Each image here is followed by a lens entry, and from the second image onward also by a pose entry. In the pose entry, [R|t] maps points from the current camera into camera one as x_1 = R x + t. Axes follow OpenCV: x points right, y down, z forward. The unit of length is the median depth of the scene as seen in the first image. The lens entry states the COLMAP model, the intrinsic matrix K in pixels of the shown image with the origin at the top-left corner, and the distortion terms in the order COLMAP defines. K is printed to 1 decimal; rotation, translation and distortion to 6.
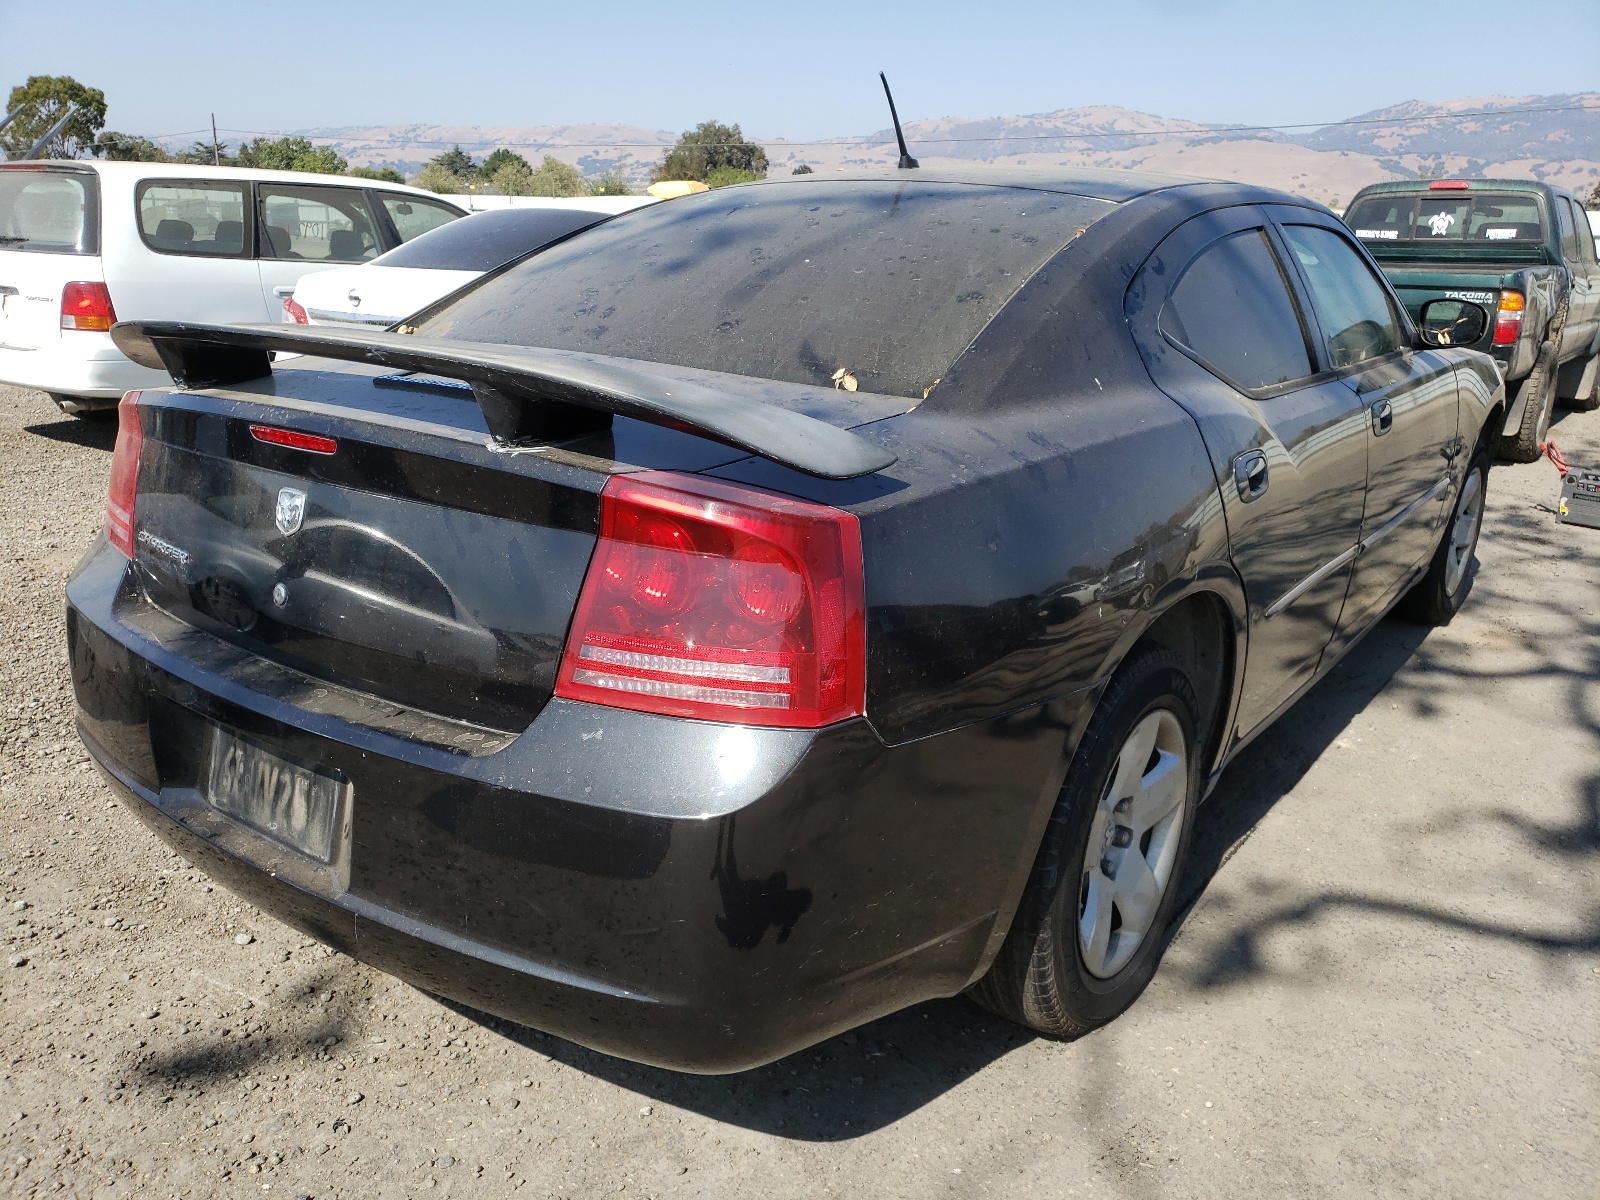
lens RADIAL K [[1226.5, 0, 803.6], [0, 1226.5, 603.4], [0, 0, 1]] dist [-0.008448, 0.035910]
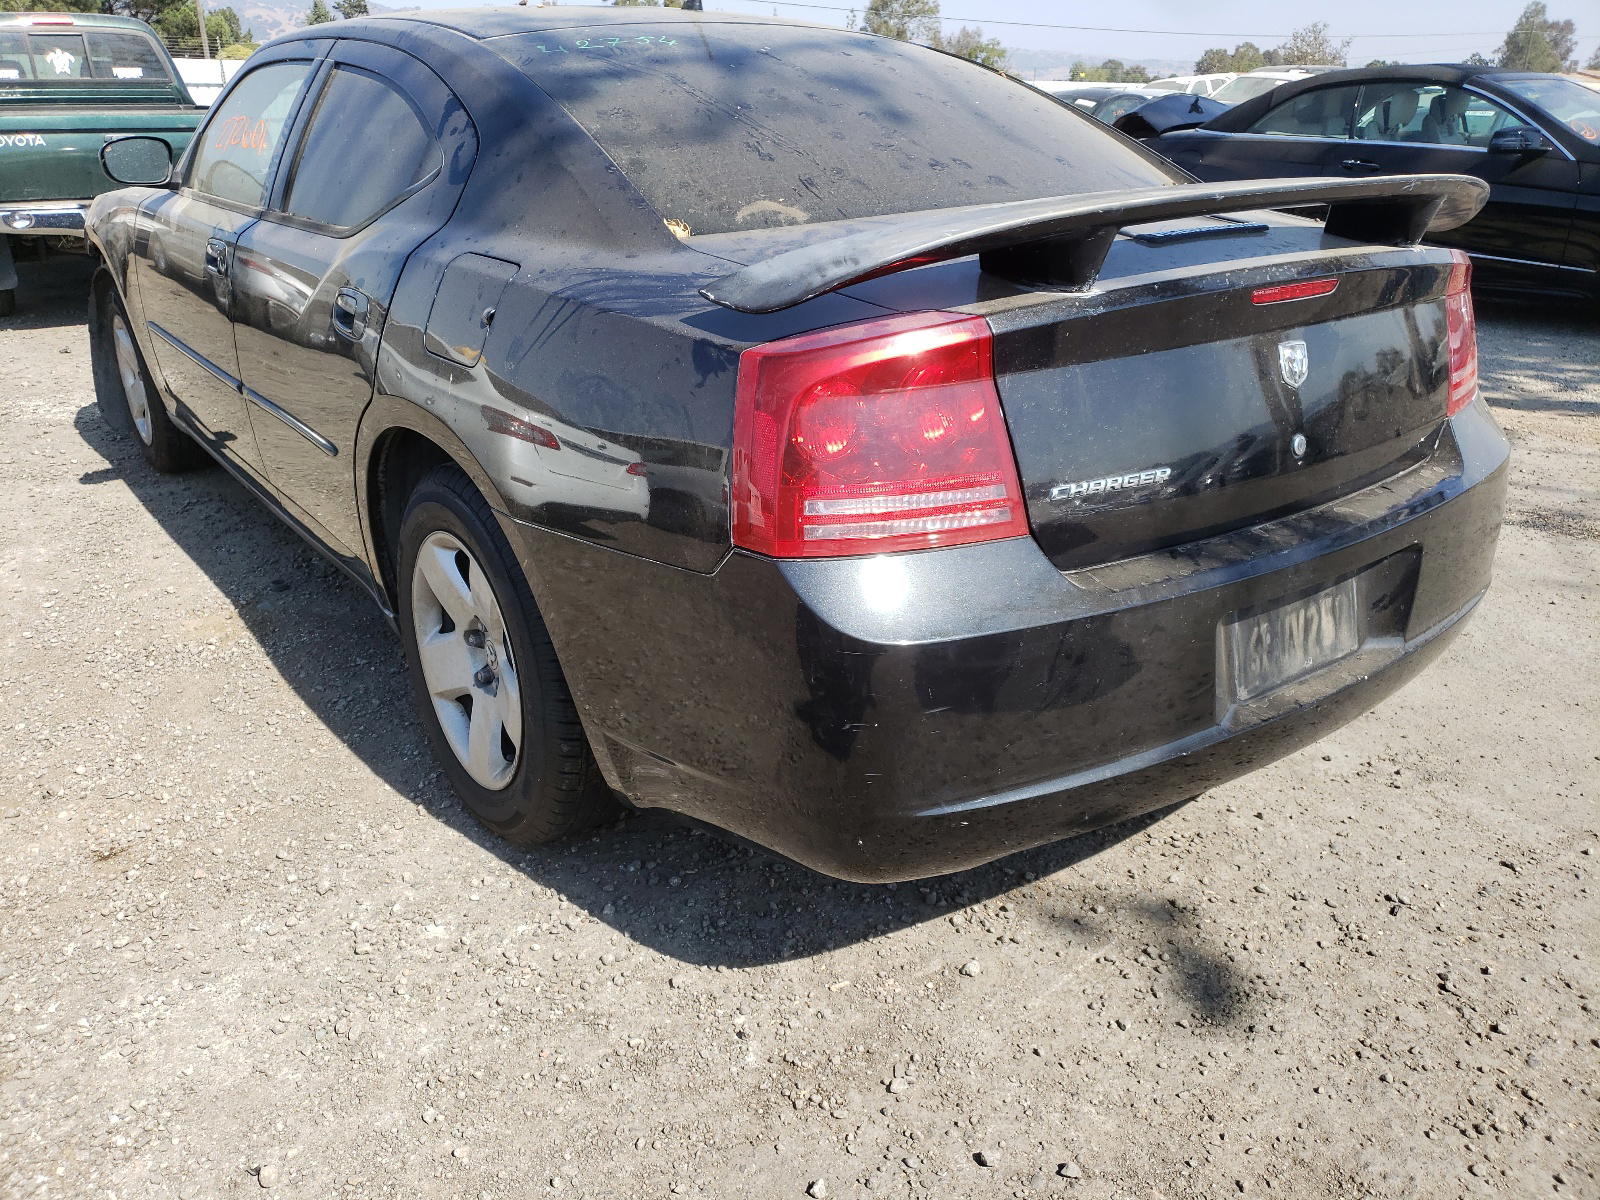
lens RADIAL K [[1219.5, 0, 800.1], [0, 1219.5, 563.6], [0, 0, 1]] dist [-0.003727, 0.001947]
pose [[0.315647, -0.357037, 0.879143, -1.308321], [0.273850, 0.921362, 0.275860, -0.274124], [-0.908501, 0.153679, 0.388599, 0.871663]]
